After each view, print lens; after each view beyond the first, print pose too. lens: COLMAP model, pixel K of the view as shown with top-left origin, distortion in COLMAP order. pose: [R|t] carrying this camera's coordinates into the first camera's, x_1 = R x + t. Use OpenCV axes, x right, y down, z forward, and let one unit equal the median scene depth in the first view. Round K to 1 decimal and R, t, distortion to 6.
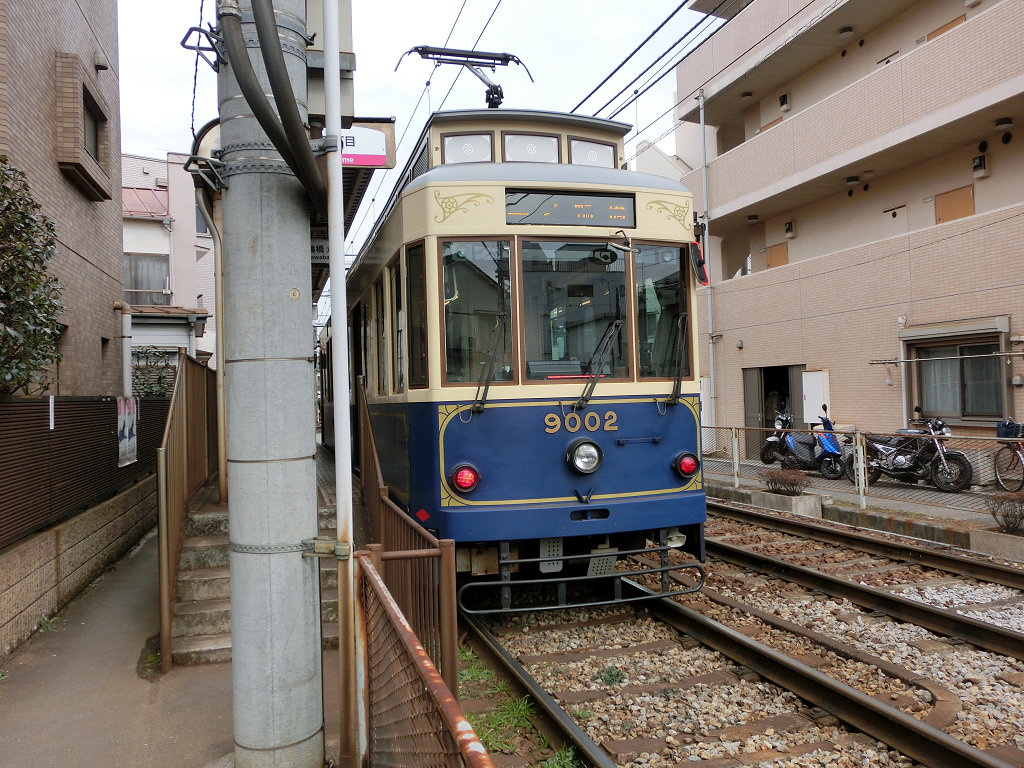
lens RADIAL K [[834.9, 0, 512.0], [0, 834.9, 384.0], [0, 0, 1]] dist [-0.036411, 0.047993]
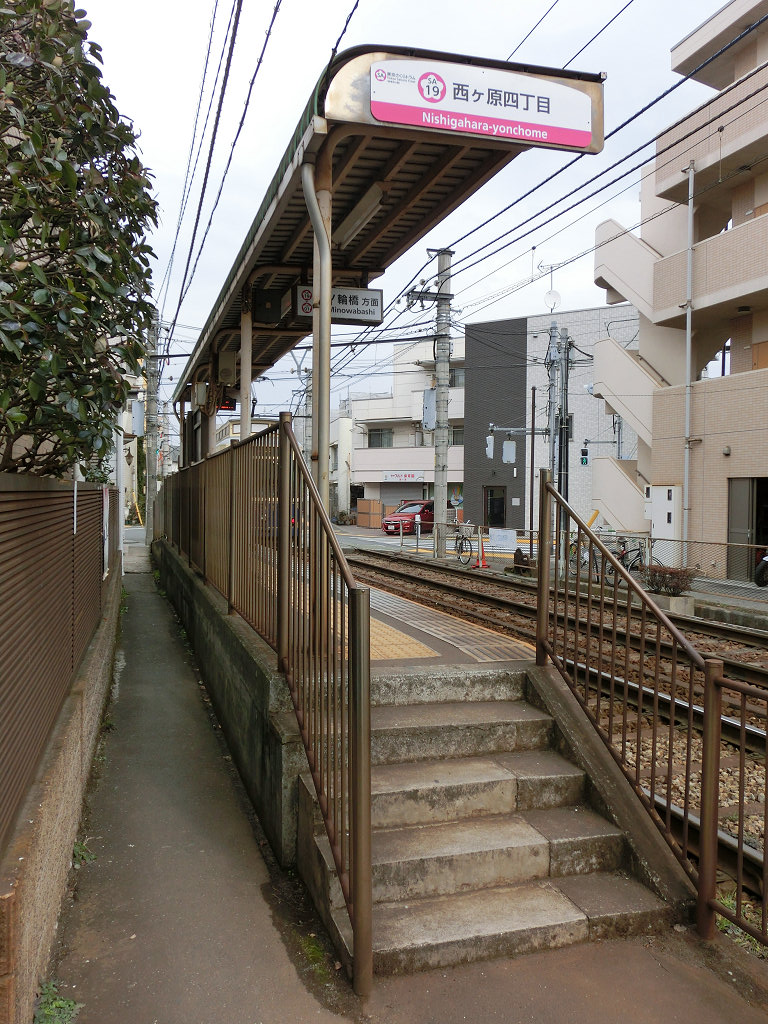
lens RADIAL K [[834.9, 0, 384.0], [0, 834.9, 512.0], [0, 0, 1]] dist [-0.036411, 0.047993]
pose [[0.999273, 0.034137, 0.016991, -0.105541], [-0.034654, 0.998915, 0.031100, 0.002920], [-0.015911, -0.031666, 0.999372, 0.114692]]
